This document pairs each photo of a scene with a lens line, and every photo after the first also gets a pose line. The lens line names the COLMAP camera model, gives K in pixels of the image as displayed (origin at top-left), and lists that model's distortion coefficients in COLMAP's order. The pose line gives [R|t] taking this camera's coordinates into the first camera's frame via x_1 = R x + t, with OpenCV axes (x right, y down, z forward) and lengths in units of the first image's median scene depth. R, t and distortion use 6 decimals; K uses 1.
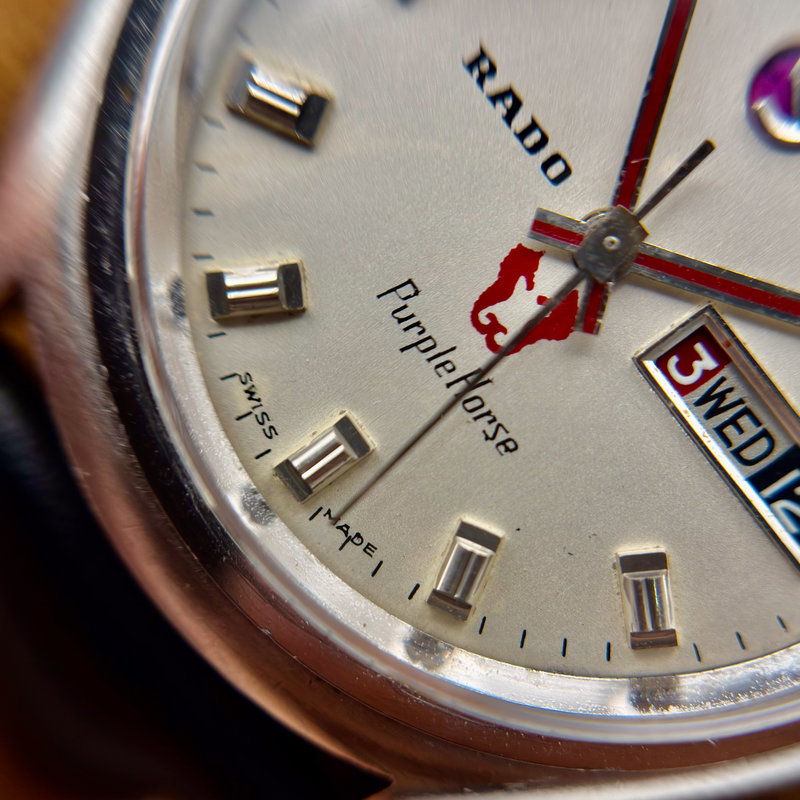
lens RADIAL K [[1593.9, 0, 399.6], [0, 1593.9, 459.9], [0, 0, 1]] dist [0.771166, 0.202773]
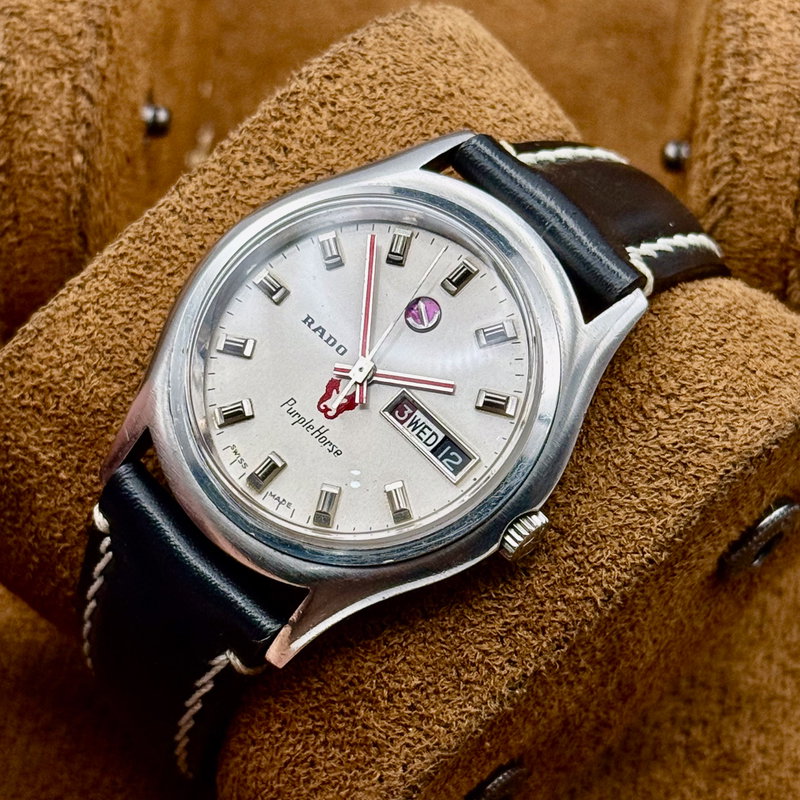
lens RADIAL K [[2839.5, 0, 400.0], [0, 2839.5, 400.0], [0, 0, 1]] dist [0.119404, 4.481958]
pose [[0.987428, -0.151300, -0.045758, 0.381707], [0.123631, 0.919616, -0.372856, 1.594769], [0.098493, 0.362511, 0.926760, -3.160421]]
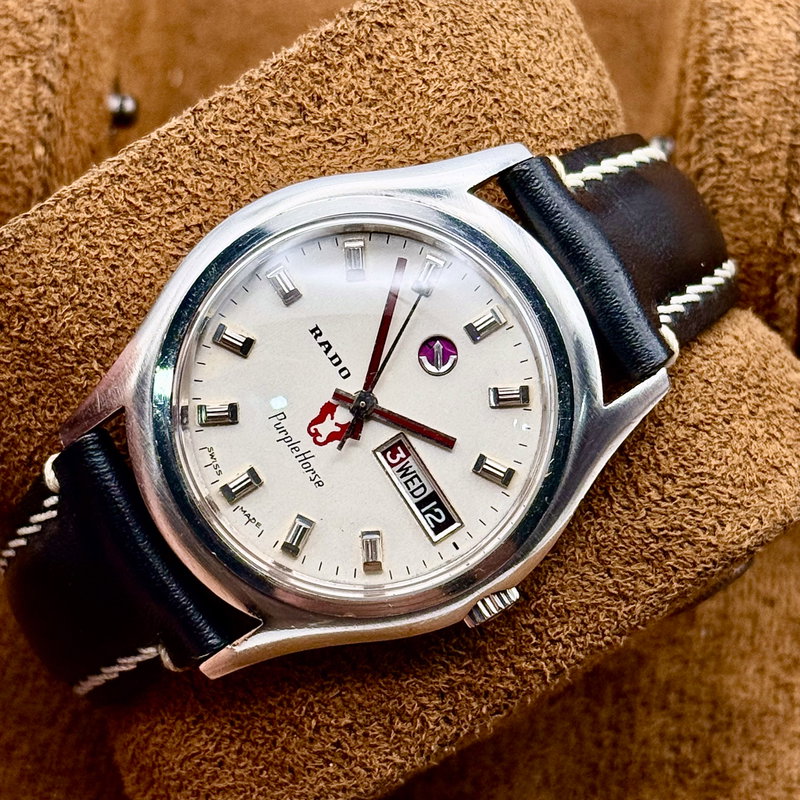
lens RADIAL K [[2839.5, 0, 400.0], [0, 2839.5, 400.0], [0, 0, 1]] dist [0.119404, 4.481958]
pose [[0.996779, 0.063635, 0.048814, -0.026938], [-0.058194, 0.992686, -0.105775, 0.306965], [-0.055188, 0.102594, 0.993191, -3.207497]]
